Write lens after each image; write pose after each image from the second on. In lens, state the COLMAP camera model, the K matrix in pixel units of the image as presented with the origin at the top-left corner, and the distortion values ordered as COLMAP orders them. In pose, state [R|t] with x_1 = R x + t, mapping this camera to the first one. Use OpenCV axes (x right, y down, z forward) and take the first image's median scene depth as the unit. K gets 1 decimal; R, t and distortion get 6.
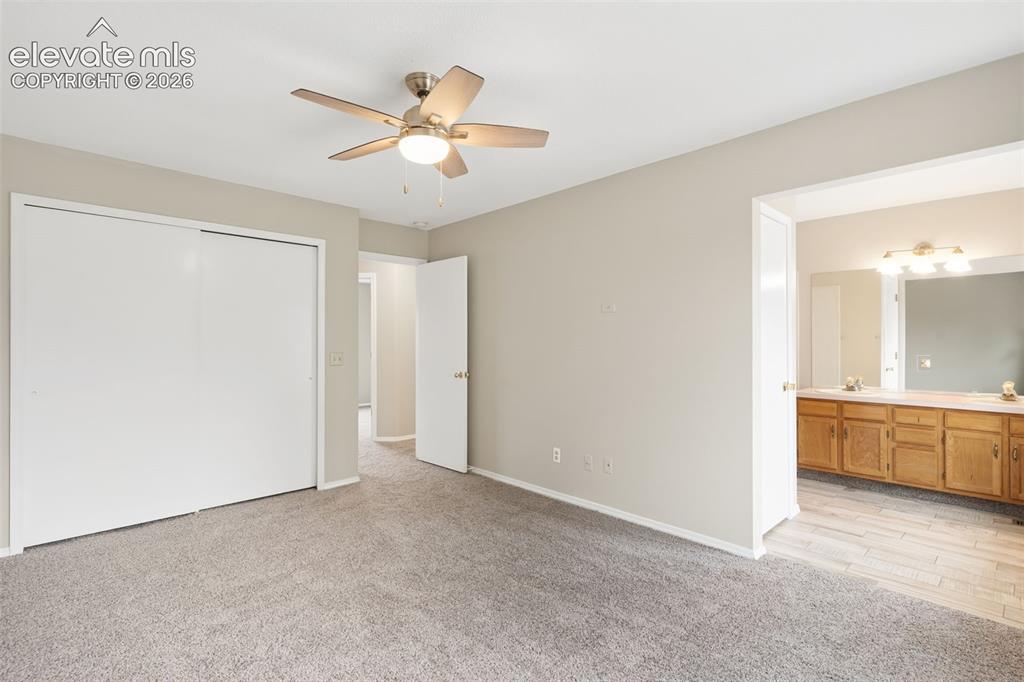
lens RADIAL K [[484.3, 0, 511.5], [0, 484.3, 342.7], [0, 0, 1]] dist [-0.000611, -0.000211]
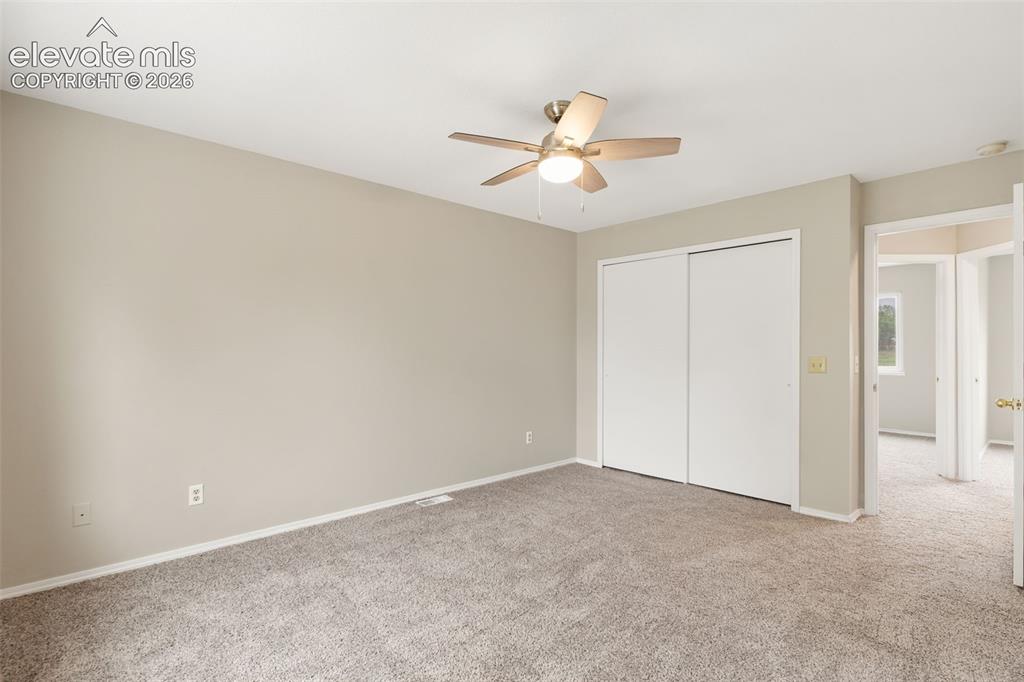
lens RADIAL K [[484.3, 0, 512.8], [0, 484.3, 345.7], [0, 0, 1]] dist [-0.000611, -0.000211]
pose [[-0.017176, -0.004119, -0.999844, 0.671732], [-0.000467, 0.999991, -0.004112, 0.005491], [0.999852, 0.000396, -0.017178, 0.663038]]
